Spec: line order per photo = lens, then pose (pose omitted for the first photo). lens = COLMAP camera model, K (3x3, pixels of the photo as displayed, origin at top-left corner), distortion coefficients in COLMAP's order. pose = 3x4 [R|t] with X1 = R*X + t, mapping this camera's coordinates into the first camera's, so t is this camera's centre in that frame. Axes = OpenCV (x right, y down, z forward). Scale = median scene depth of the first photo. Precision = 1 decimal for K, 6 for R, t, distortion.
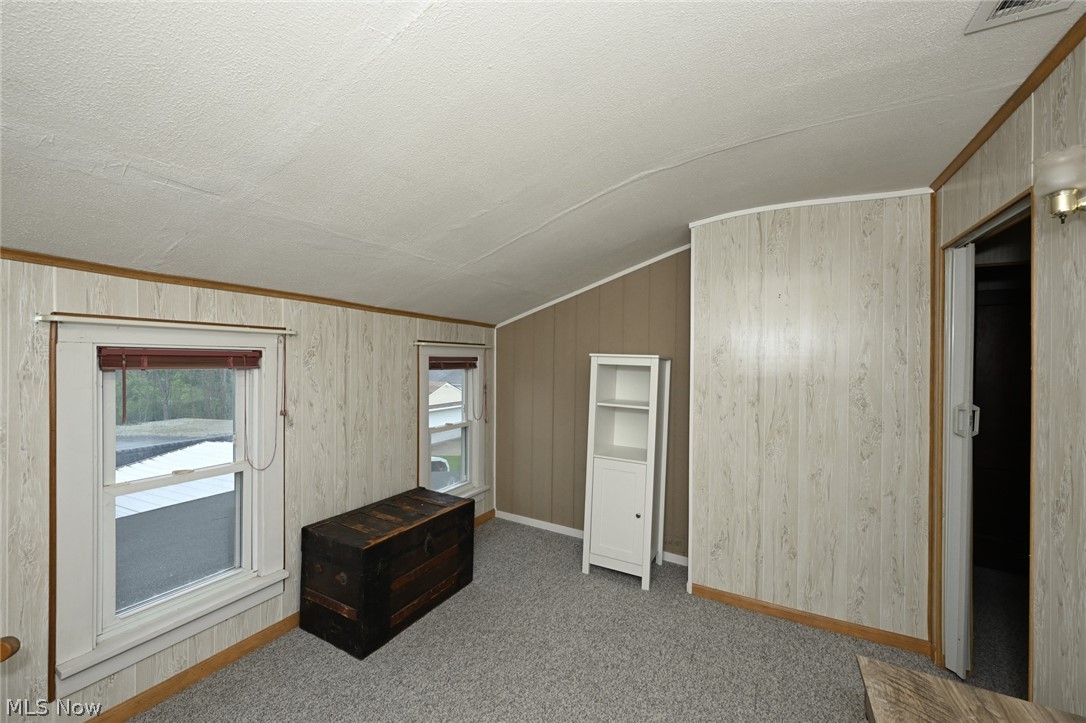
lens RADIAL K [[435.1, 0, 536.3], [0, 435.1, 361.2], [0, 0, 1]] dist [-0.002414, -0.000876]
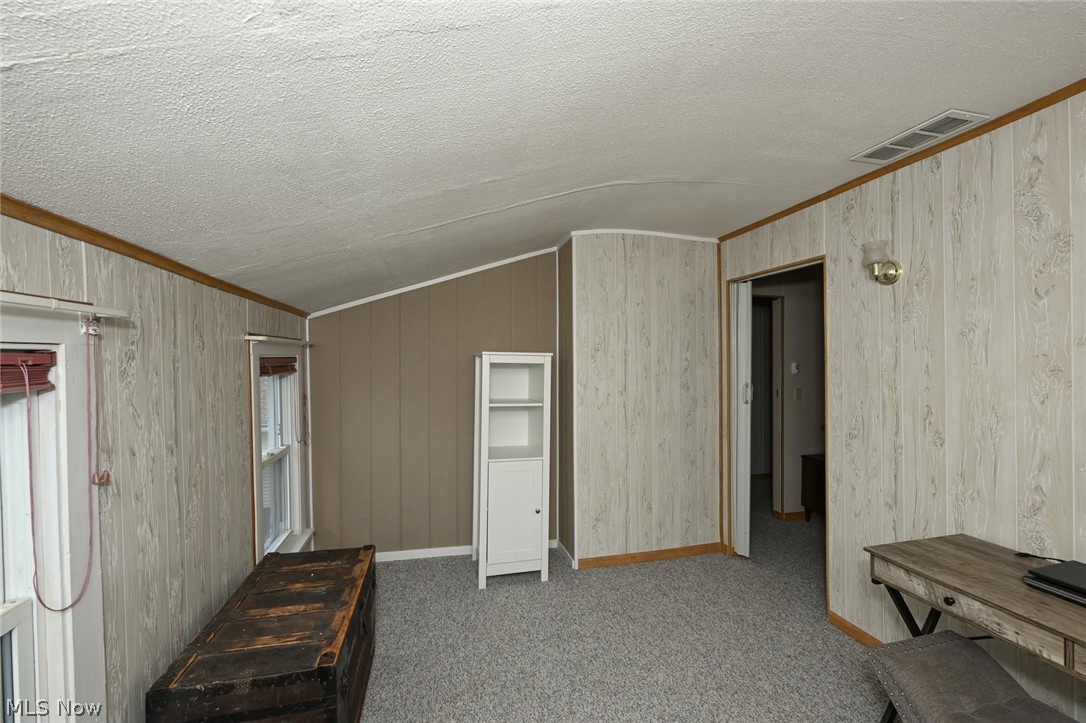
lens RADIAL K [[435.1, 0, 550.0], [0, 435.1, 361.0], [0, 0, 1]] dist [-0.002414, -0.000876]
pose [[0.732346, -0.020207, 0.680633, -0.477396], [0.013799, 0.999795, 0.014835, -0.011207], [-0.680793, -0.001472, 0.732474, 0.264312]]
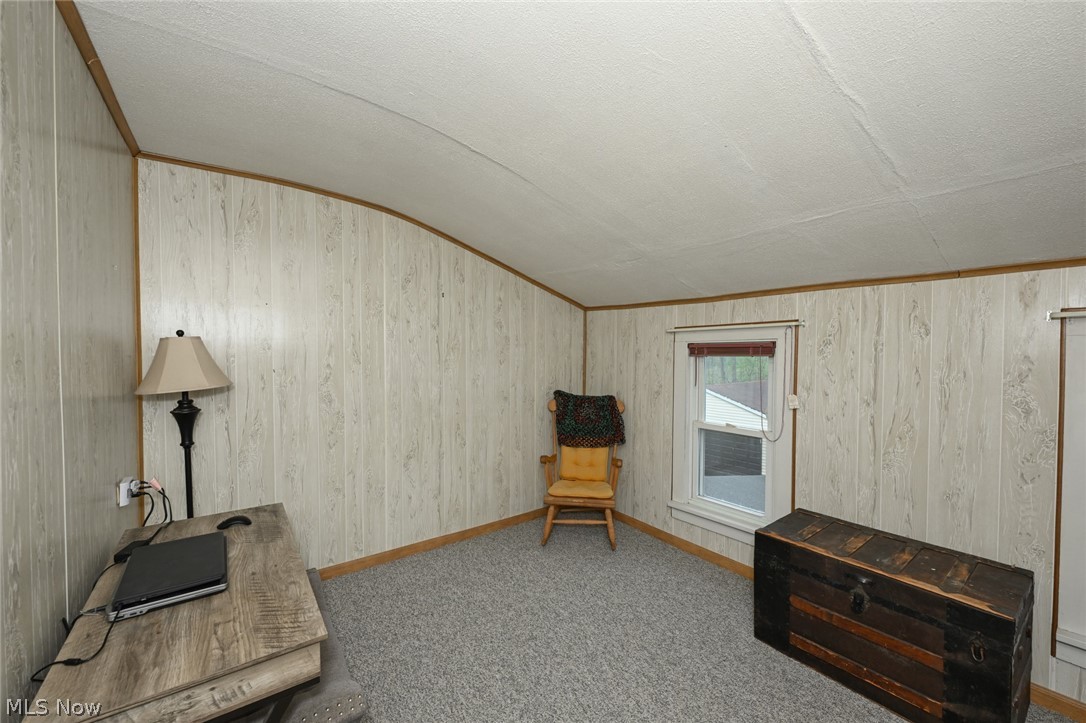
lens RADIAL K [[435.1, 0, 539.6], [0, 435.1, 358.7], [0, 0, 1]] dist [-0.002414, -0.000876]
pose [[-0.435871, -0.003413, -0.900002, 0.613076], [-0.010011, 0.999949, 0.001057, 0.023929], [0.899953, 0.009471, -0.435883, 0.801543]]
